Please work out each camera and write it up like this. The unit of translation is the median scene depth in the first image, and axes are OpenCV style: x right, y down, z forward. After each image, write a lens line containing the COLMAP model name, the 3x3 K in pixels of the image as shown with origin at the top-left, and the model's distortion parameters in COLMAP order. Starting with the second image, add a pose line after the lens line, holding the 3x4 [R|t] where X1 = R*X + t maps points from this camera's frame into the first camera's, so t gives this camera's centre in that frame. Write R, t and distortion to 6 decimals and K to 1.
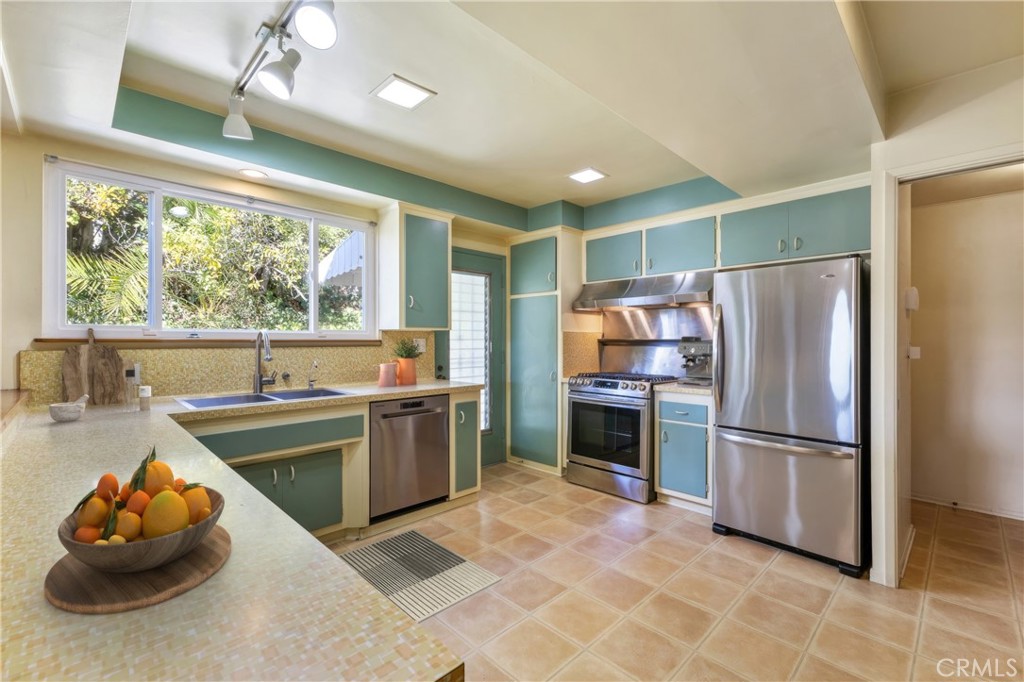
lens RADIAL K [[442.0, 0, 508.7], [0, 442.0, 339.1], [0, 0, 1]] dist [0.000250, -0.000022]
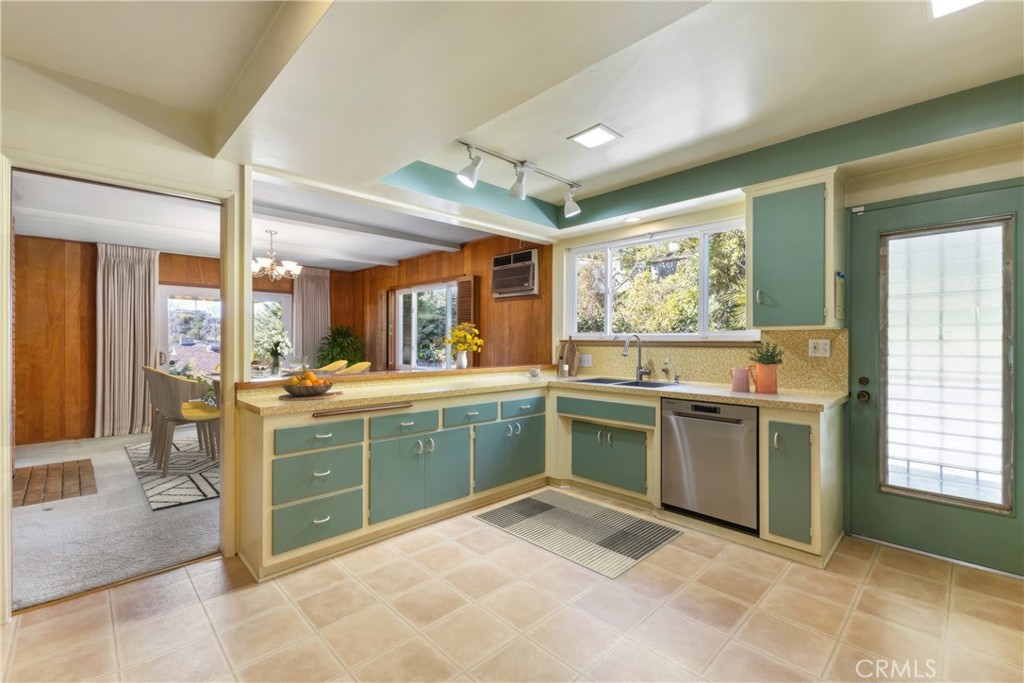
lens RADIAL K [[442.0, 0, 508.7], [0, 442.0, 339.6], [0, 0, 1]] dist [0.000250, -0.000022]
pose [[-0.014101, -0.003165, -0.999896, 0.731136], [0.001575, 0.999994, -0.003187, 0.001278], [0.999899, -0.001620, -0.014096, 0.583141]]
